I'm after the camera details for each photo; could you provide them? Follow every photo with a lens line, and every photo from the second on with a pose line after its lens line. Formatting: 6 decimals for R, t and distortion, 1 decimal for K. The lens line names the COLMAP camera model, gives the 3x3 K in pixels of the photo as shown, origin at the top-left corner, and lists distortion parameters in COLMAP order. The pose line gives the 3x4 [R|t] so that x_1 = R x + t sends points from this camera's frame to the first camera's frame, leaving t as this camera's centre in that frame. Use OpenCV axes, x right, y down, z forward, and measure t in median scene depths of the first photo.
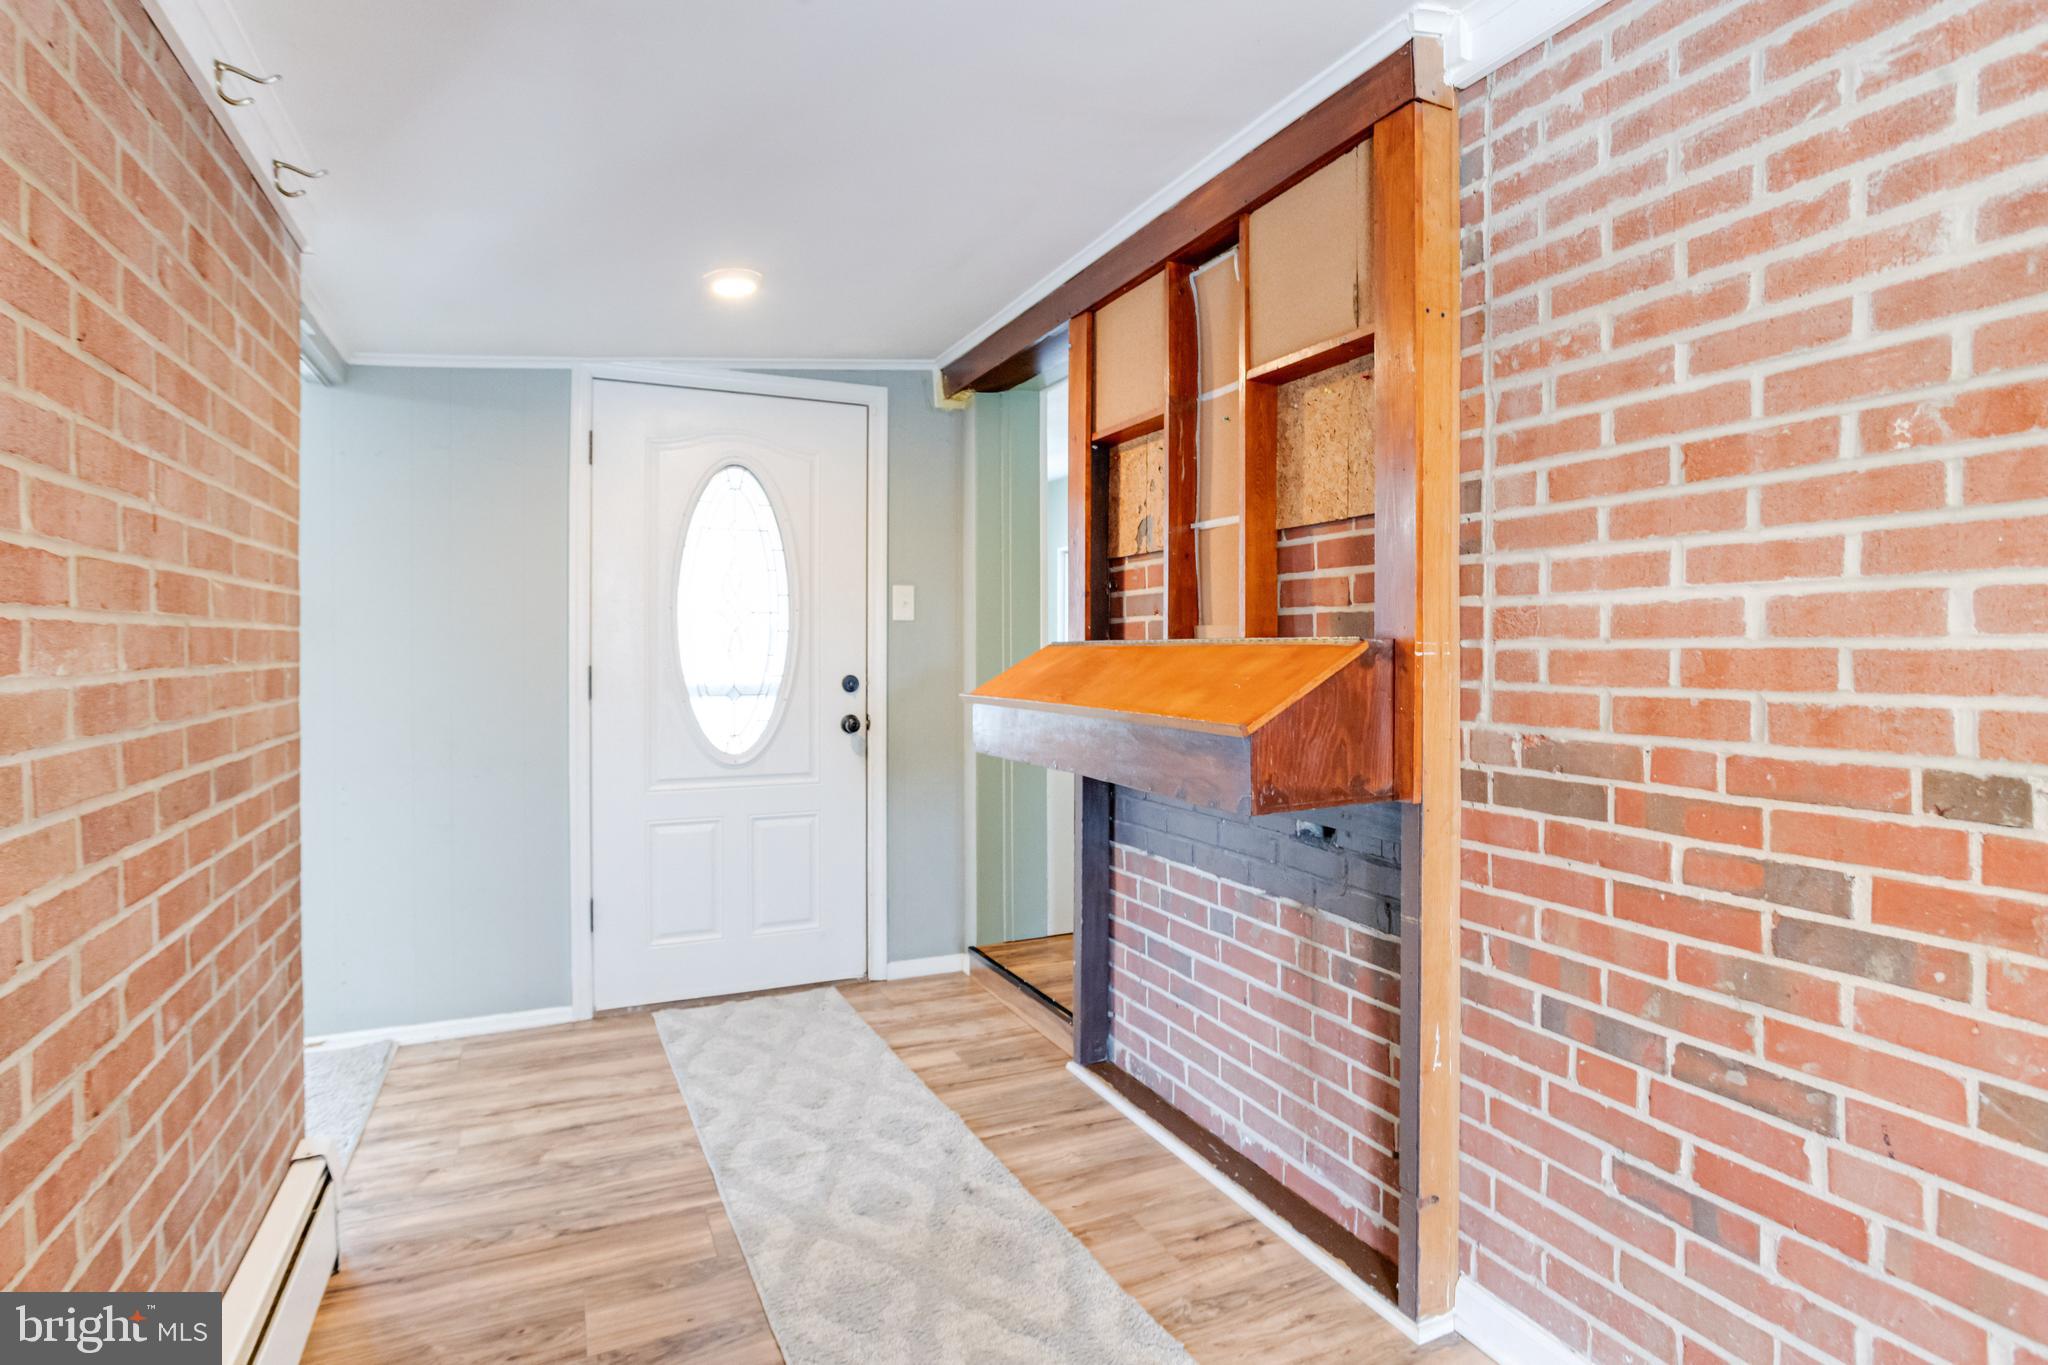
lens RADIAL K [[1005.4, 0, 978.1], [0, 1005.4, 662.3], [0, 0, 1]] dist [-0.046104, 0.022981]
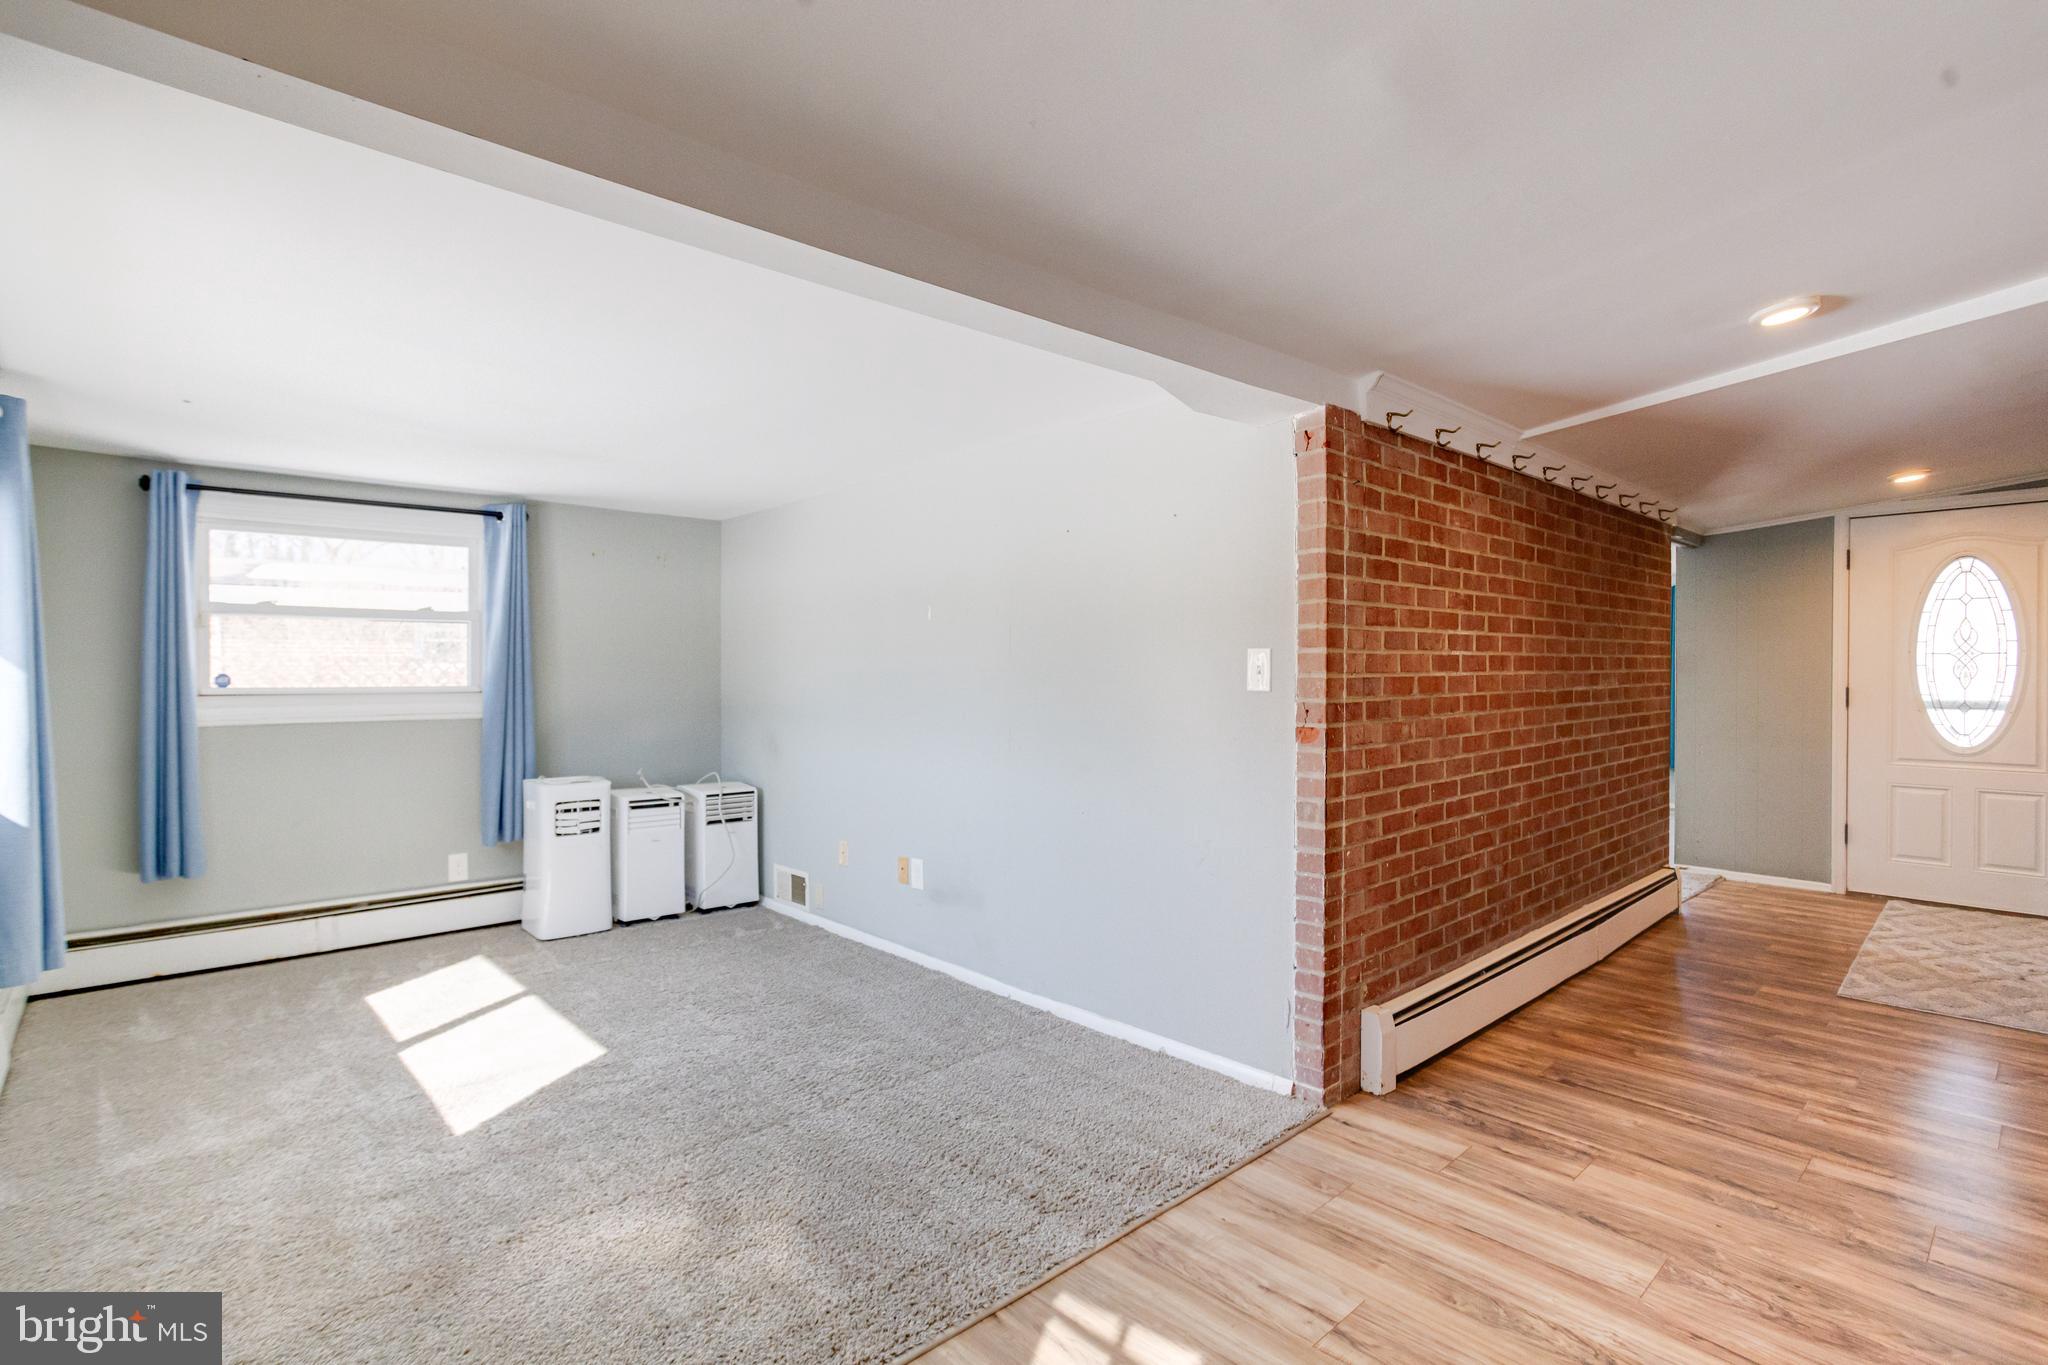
lens RADIAL K [[991.1, 0, 1024.0], [0, 991.1, 682.5], [0, 0, 1]] dist [-0.046036, 0.019714]
pose [[0.335797, 0.004342, -0.941925, 1.149355], [-0.008932, 0.999959, 0.001425, 0.009006], [0.941892, 0.007935, 0.335822, -1.452030]]
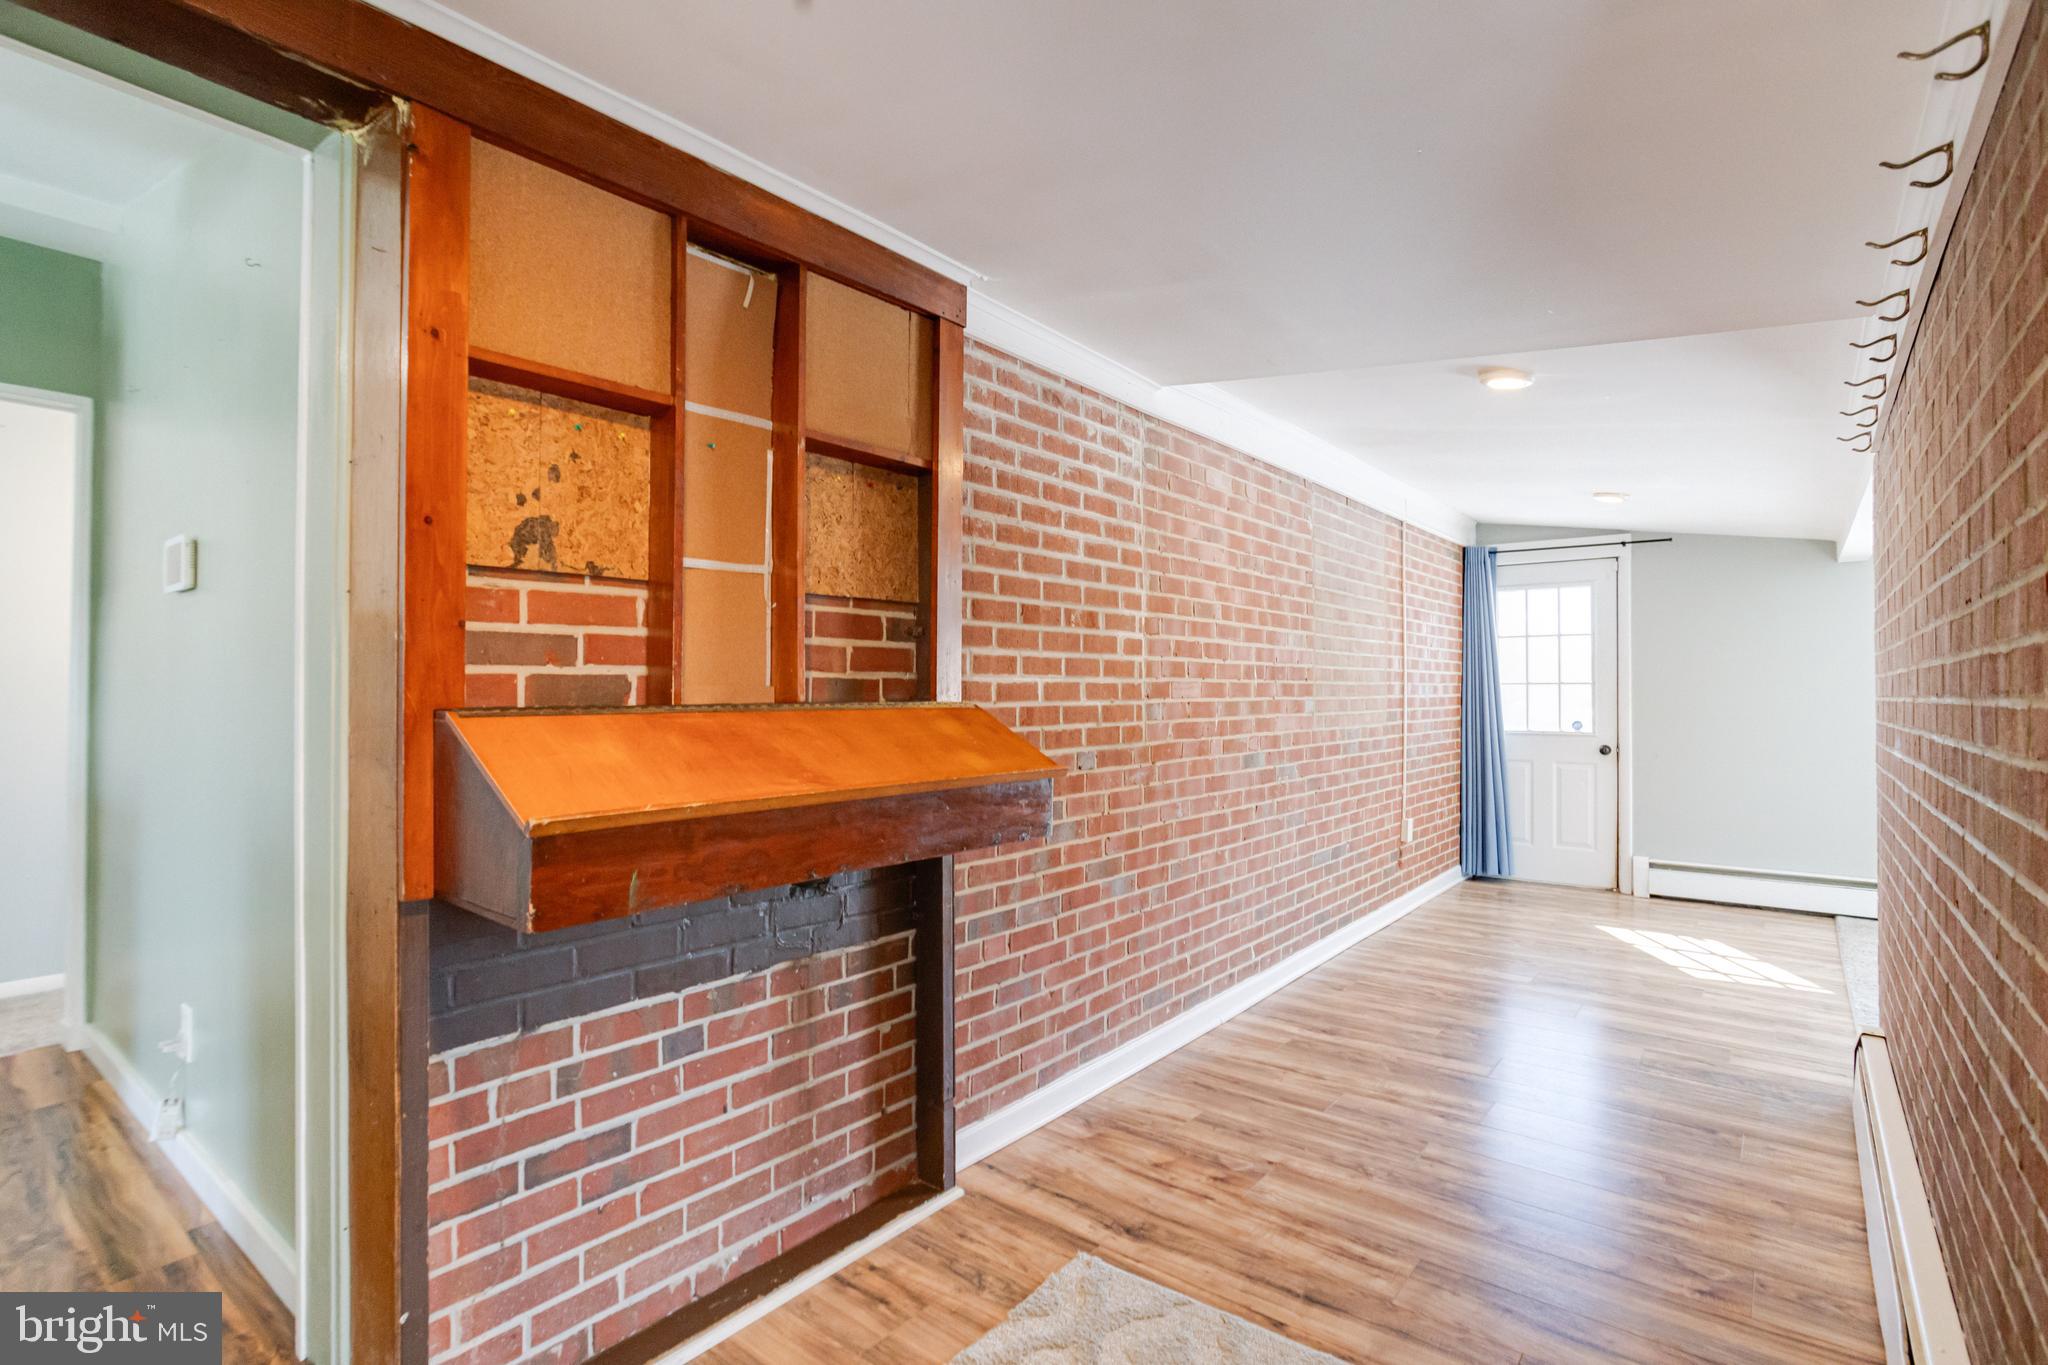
lens RADIAL K [[991.1, 0, 1024.0], [0, 991.1, 682.5], [0, 0, 1]] dist [-0.046036, 0.019714]
pose [[-0.476912, 0.005022, 0.878937, -0.721720], [0.009322, 0.999956, -0.000655, -0.042667], [-0.878902, 0.007880, -0.476938, 1.354912]]
